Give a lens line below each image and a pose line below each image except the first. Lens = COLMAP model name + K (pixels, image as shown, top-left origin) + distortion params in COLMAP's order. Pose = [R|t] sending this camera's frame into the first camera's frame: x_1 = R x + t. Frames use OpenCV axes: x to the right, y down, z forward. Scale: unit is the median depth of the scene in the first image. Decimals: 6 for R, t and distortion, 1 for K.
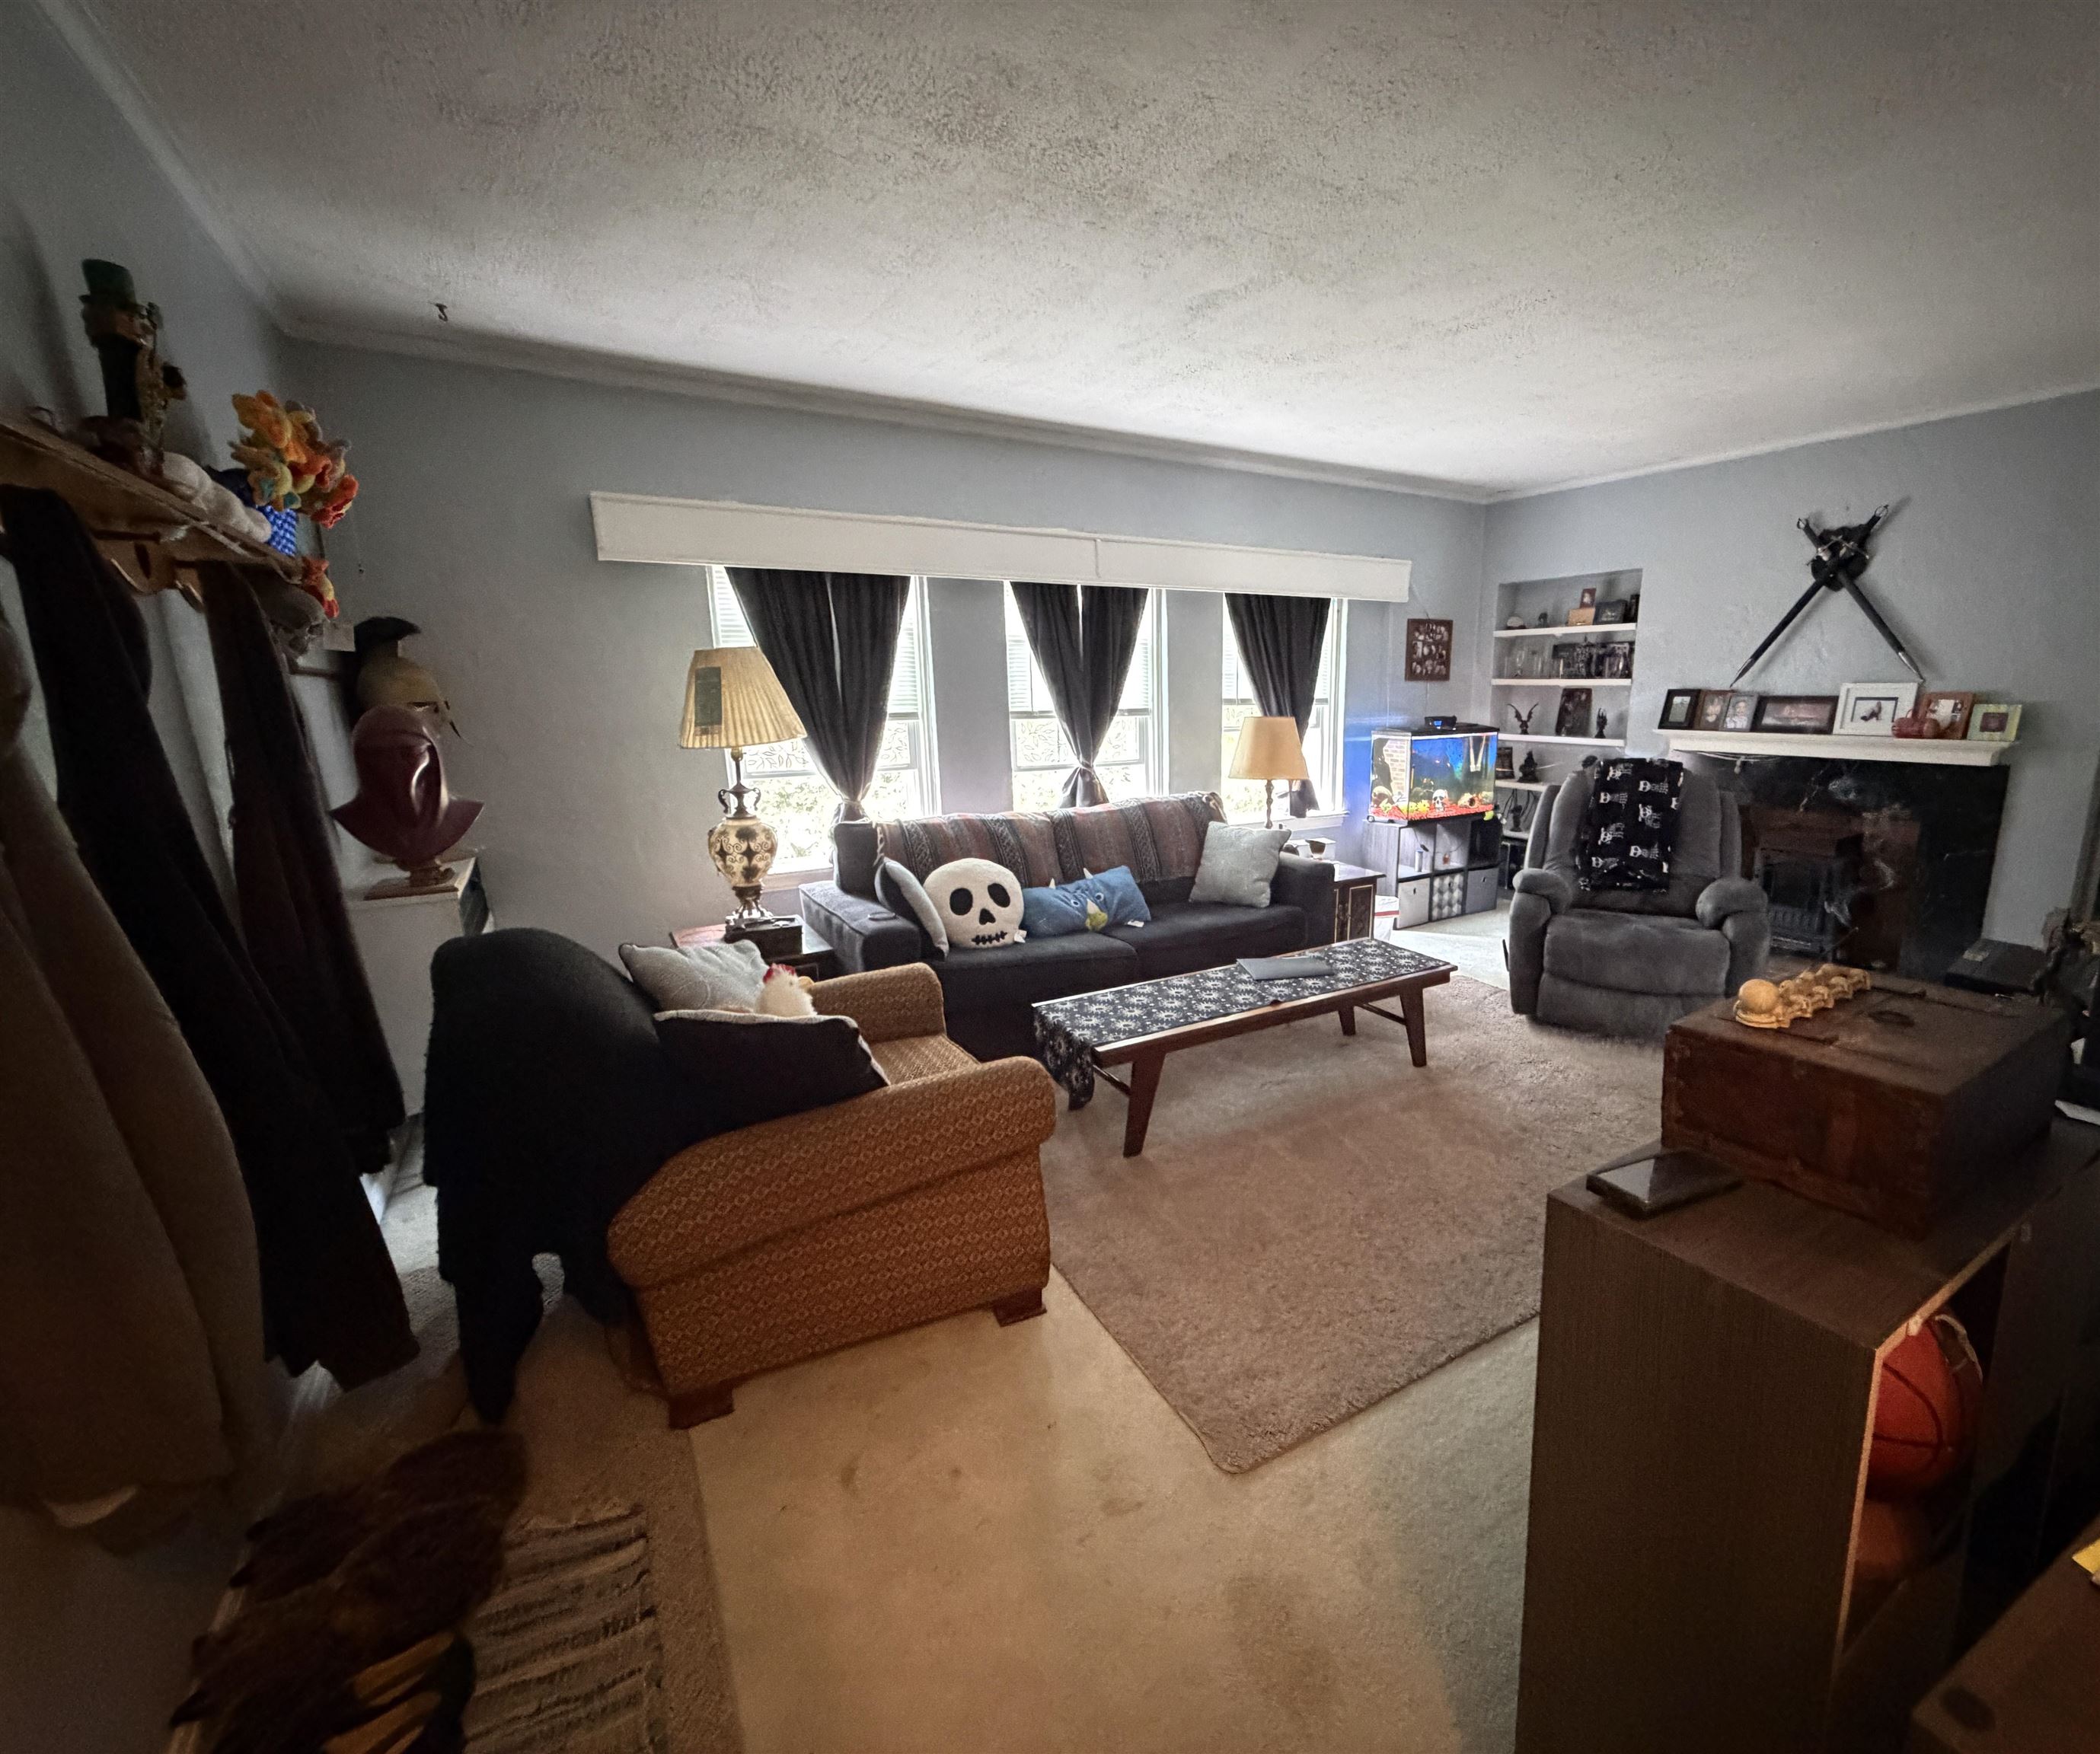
lens RADIAL K [[1000.3, 0, 1053.4], [0, 1000.3, 877.4], [0, 0, 1]] dist [-0.004557, 0.000076]
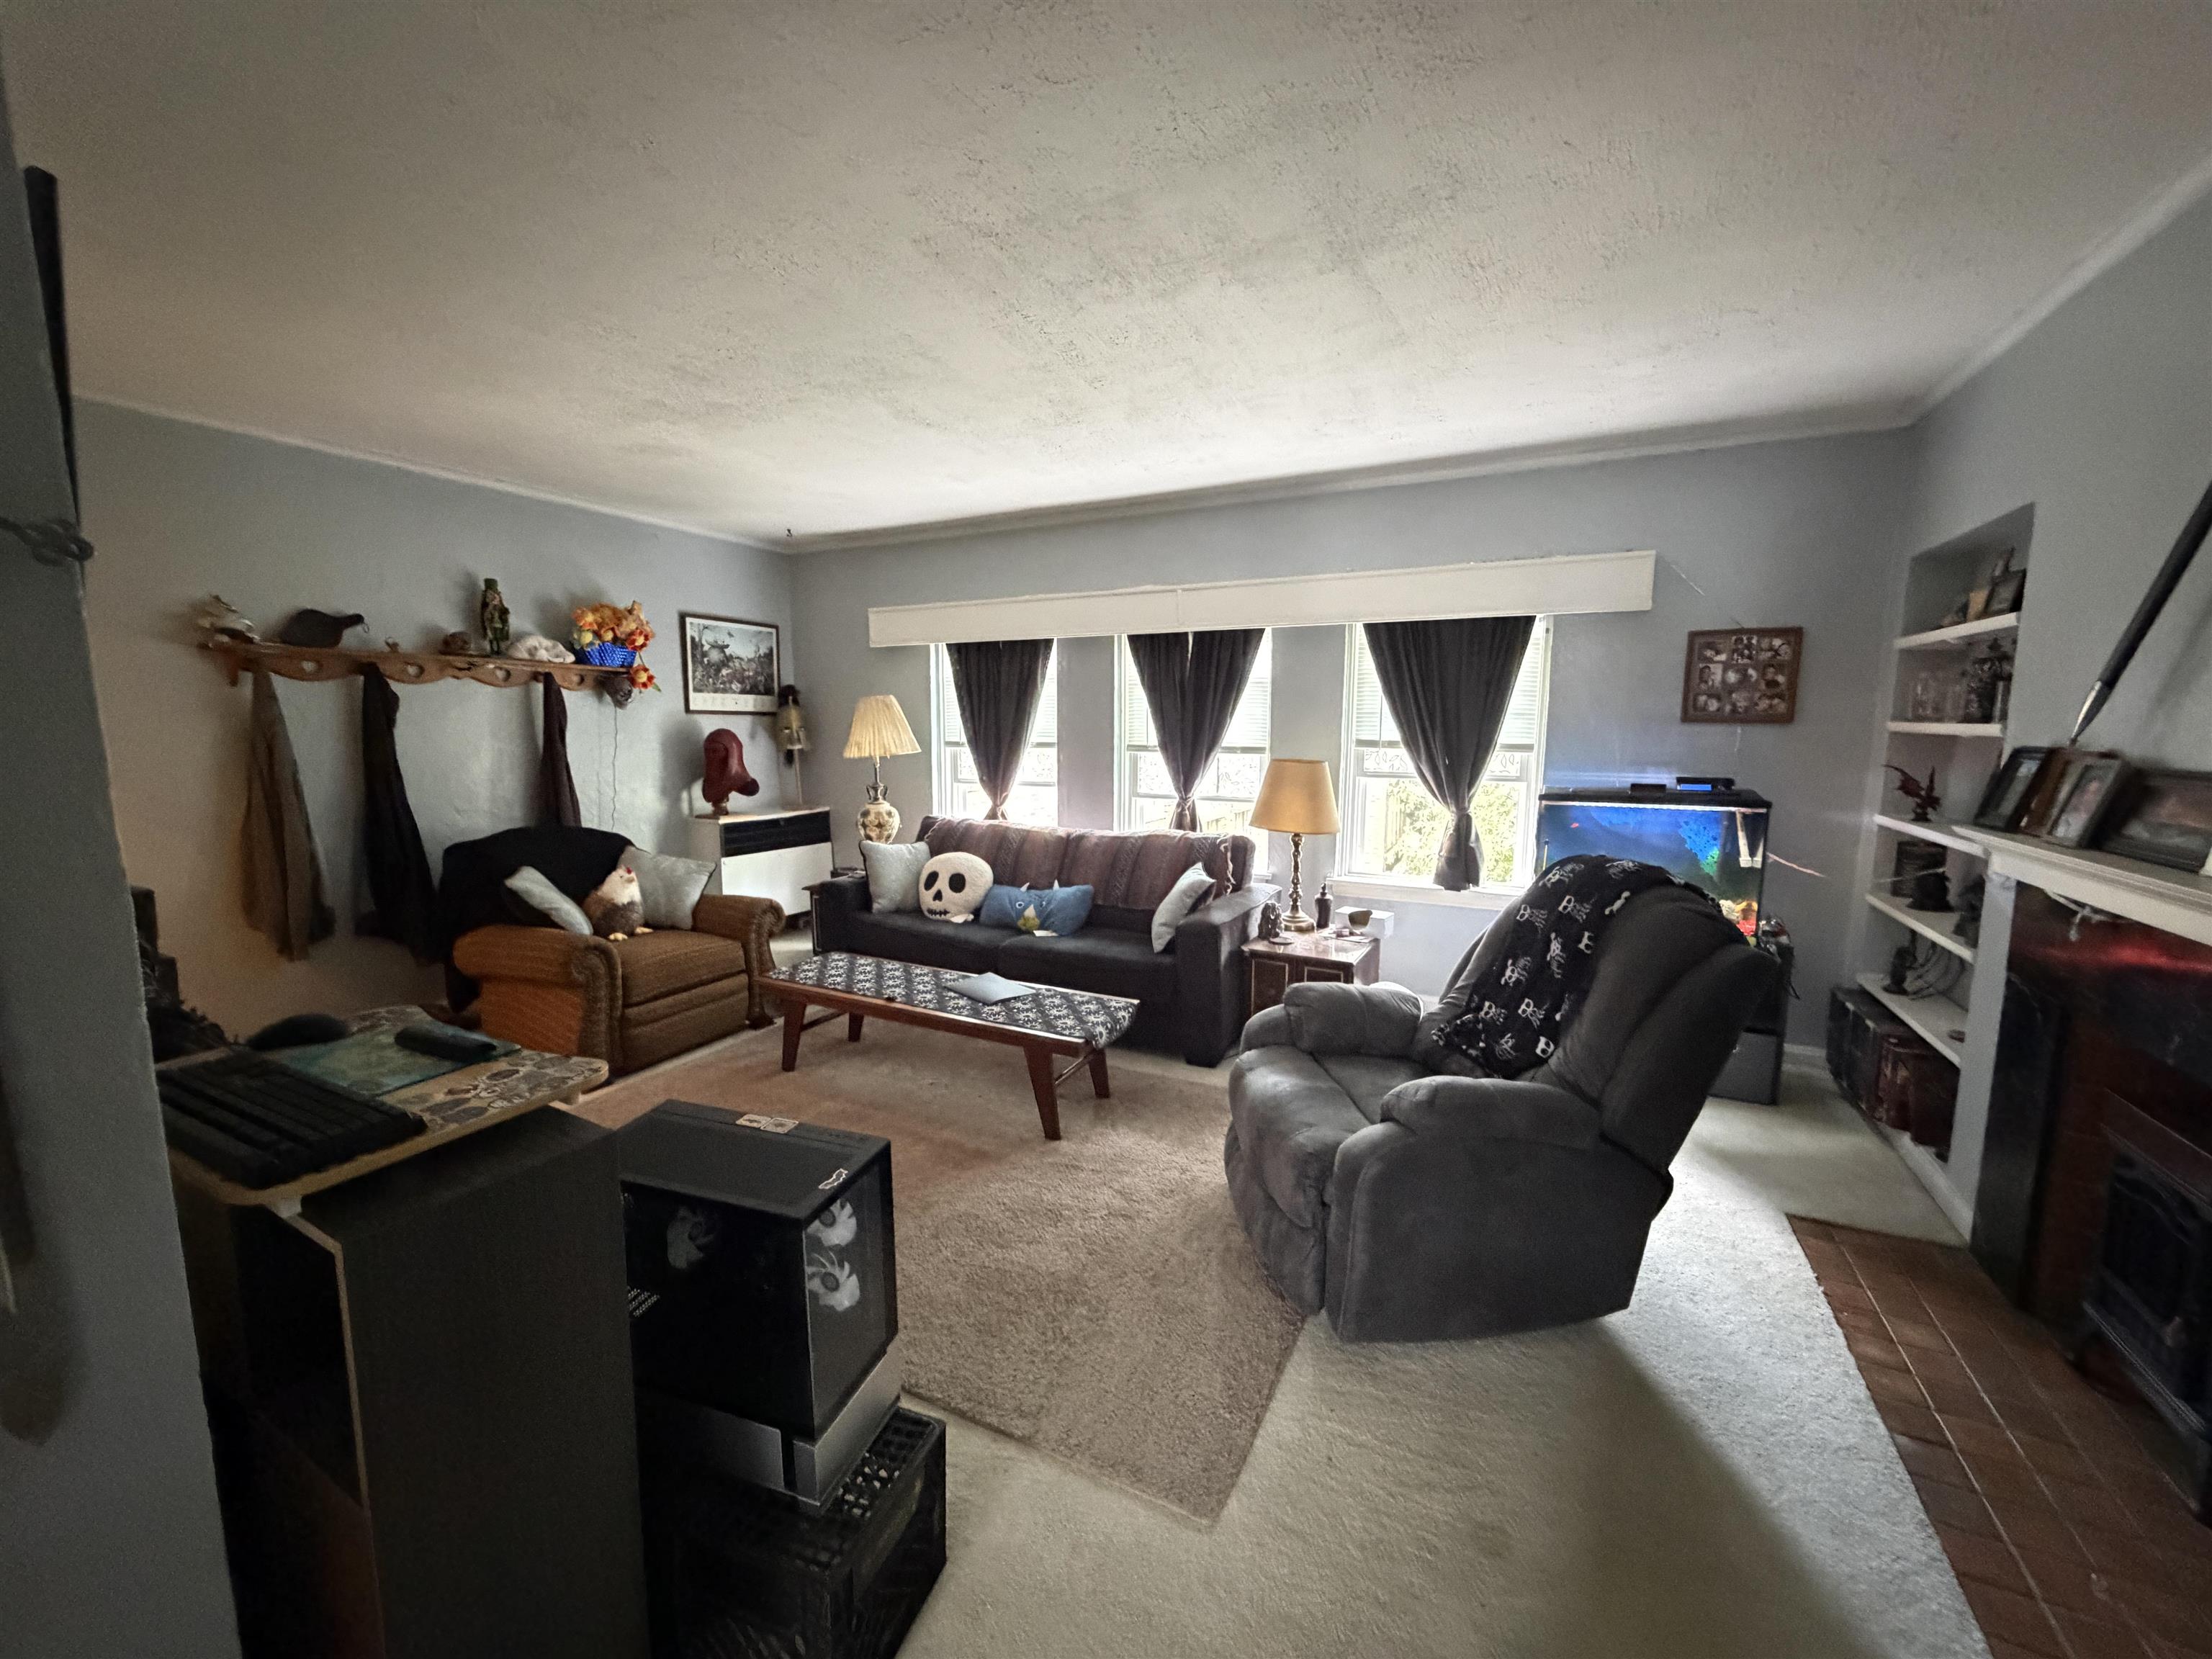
lens RADIAL K [[872.5, 0, 1111.3], [0, 872.5, 841.0], [0, 0, 1]] dist [-0.010687, 0.000159]
pose [[0.515672, 0.129500, -0.846943, 0.862199], [-0.163314, 0.985244, 0.051211, -0.108854], [0.841077, 0.111909, 0.529212, 0.478935]]
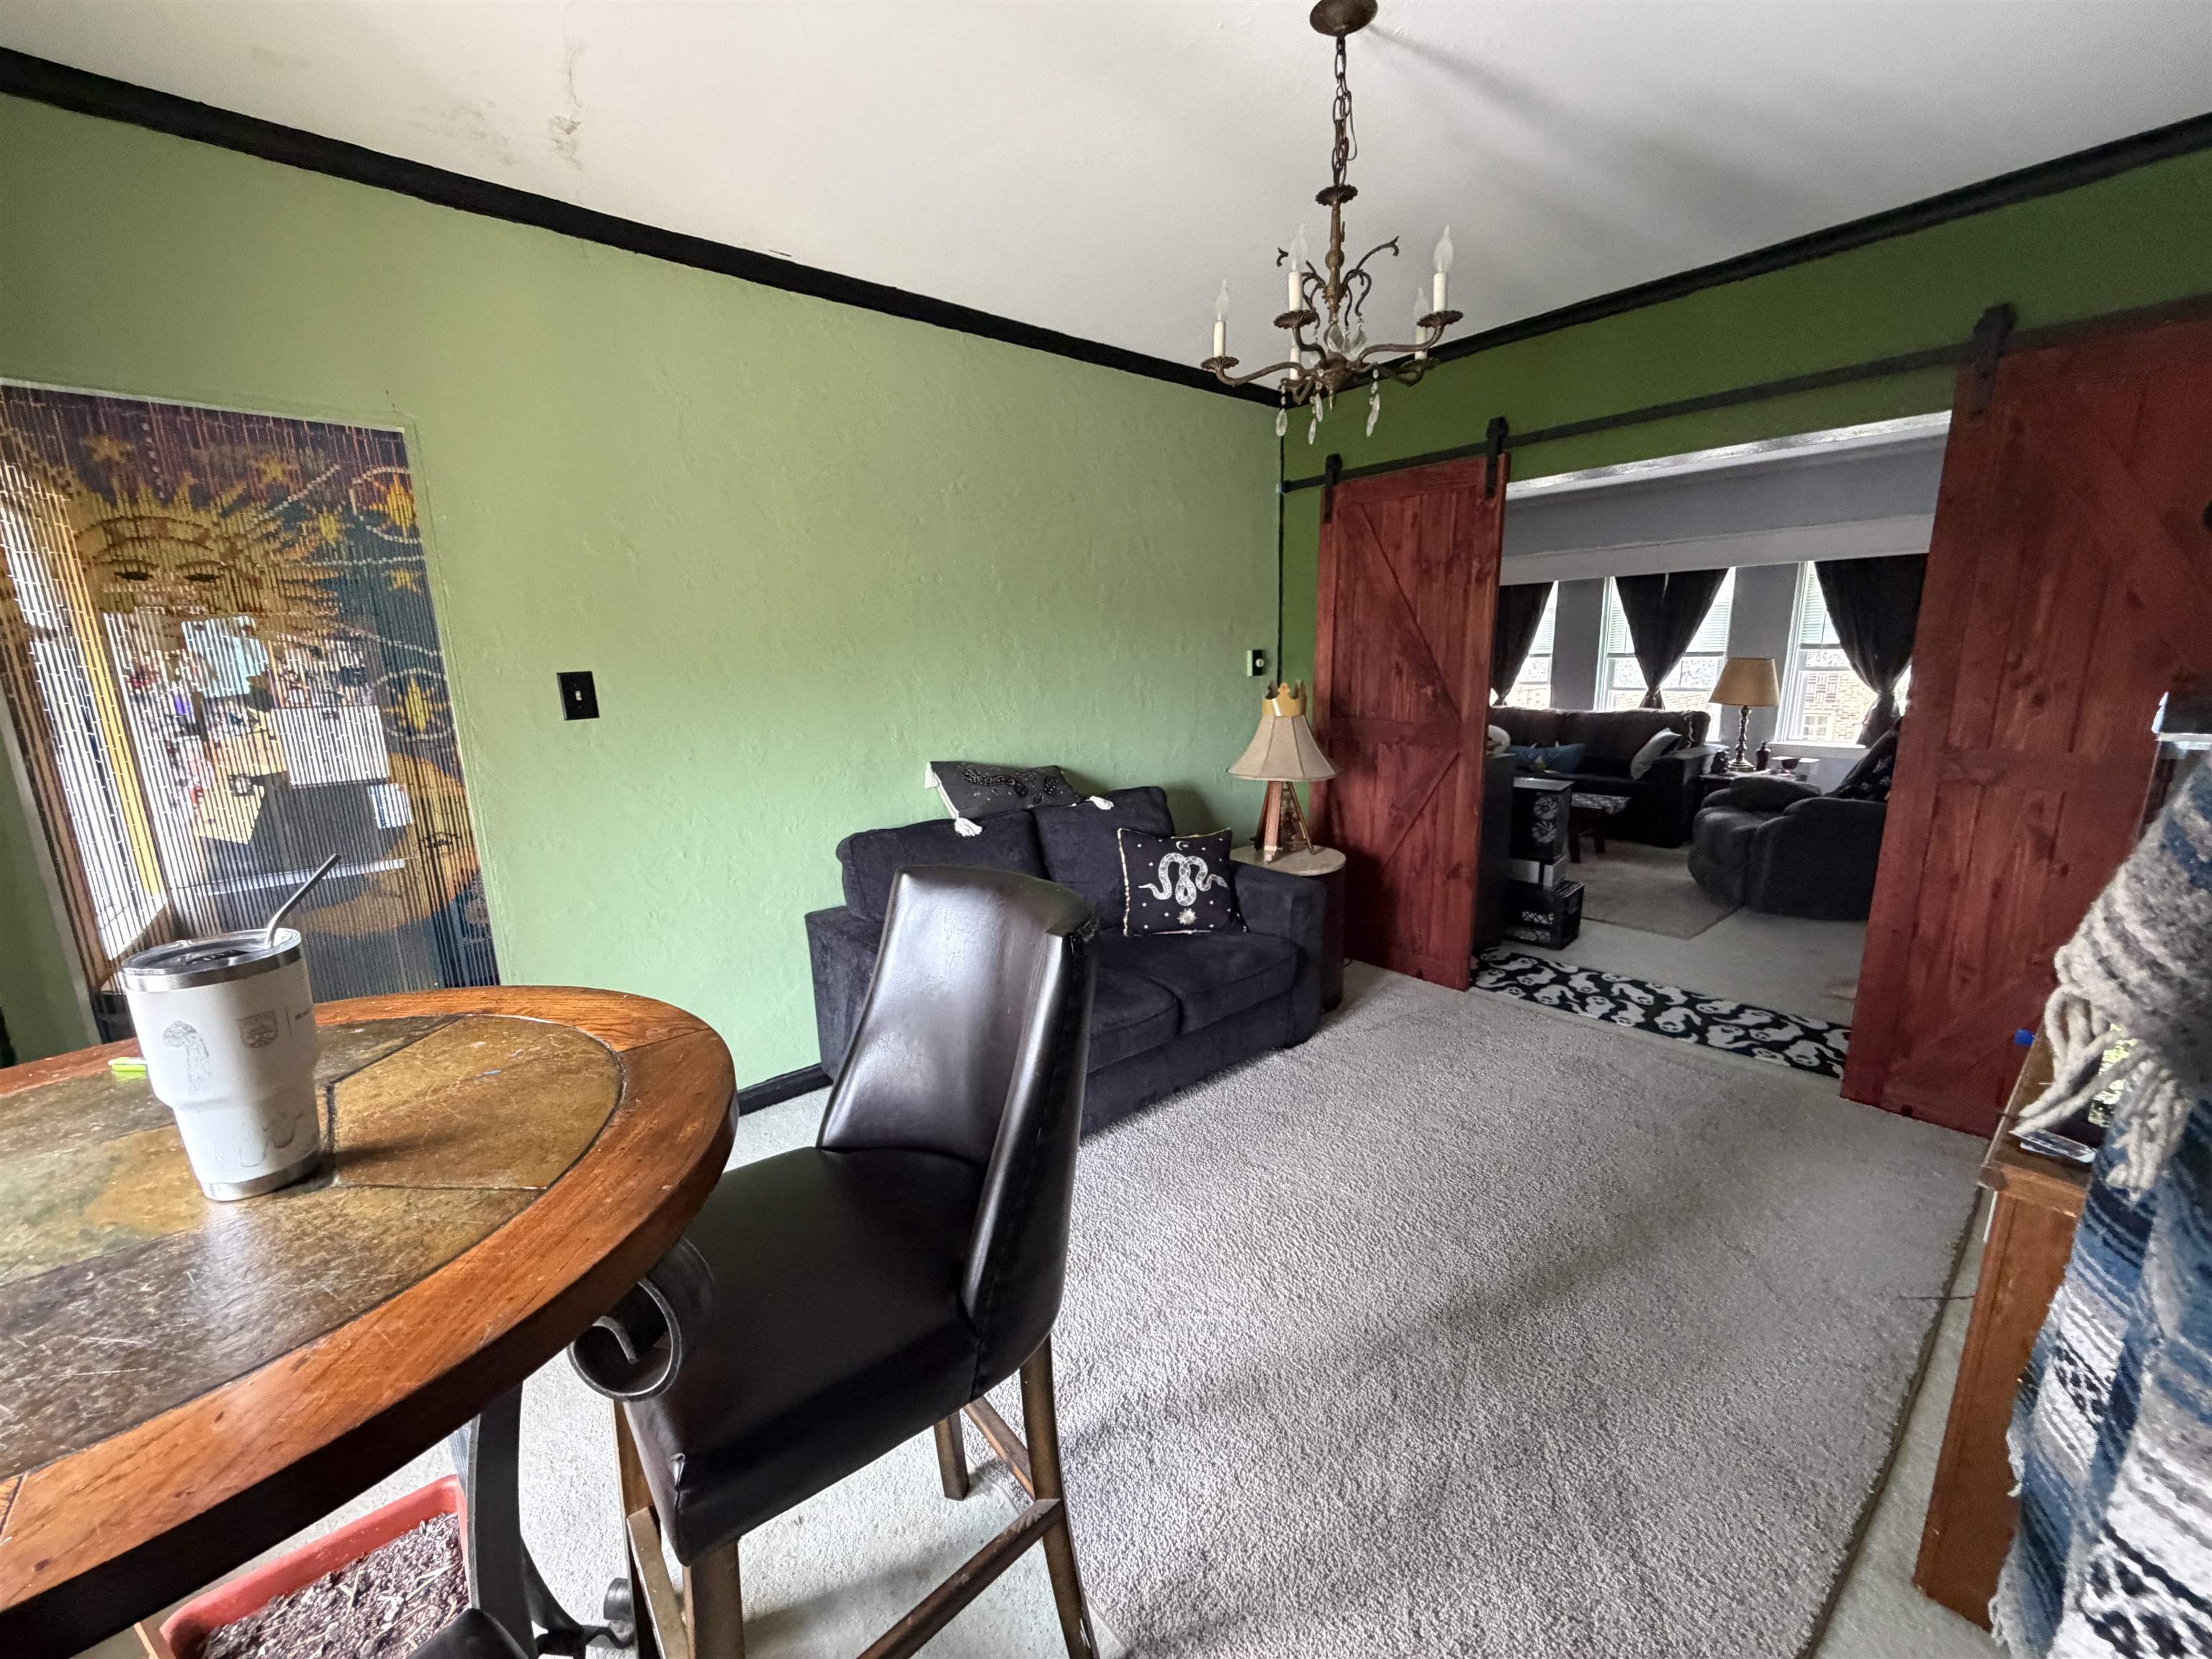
lens RADIAL K [[872.5, 0, 1099.4], [0, 872.5, 826.1], [0, 0, 1]] dist [-0.010687, 0.000159]
pose [[0.114378, 0.204408, -0.972180, 1.415797], [-0.148766, 0.971092, 0.186677, -0.027882], [0.982235, 0.123275, 0.141481, -0.024602]]
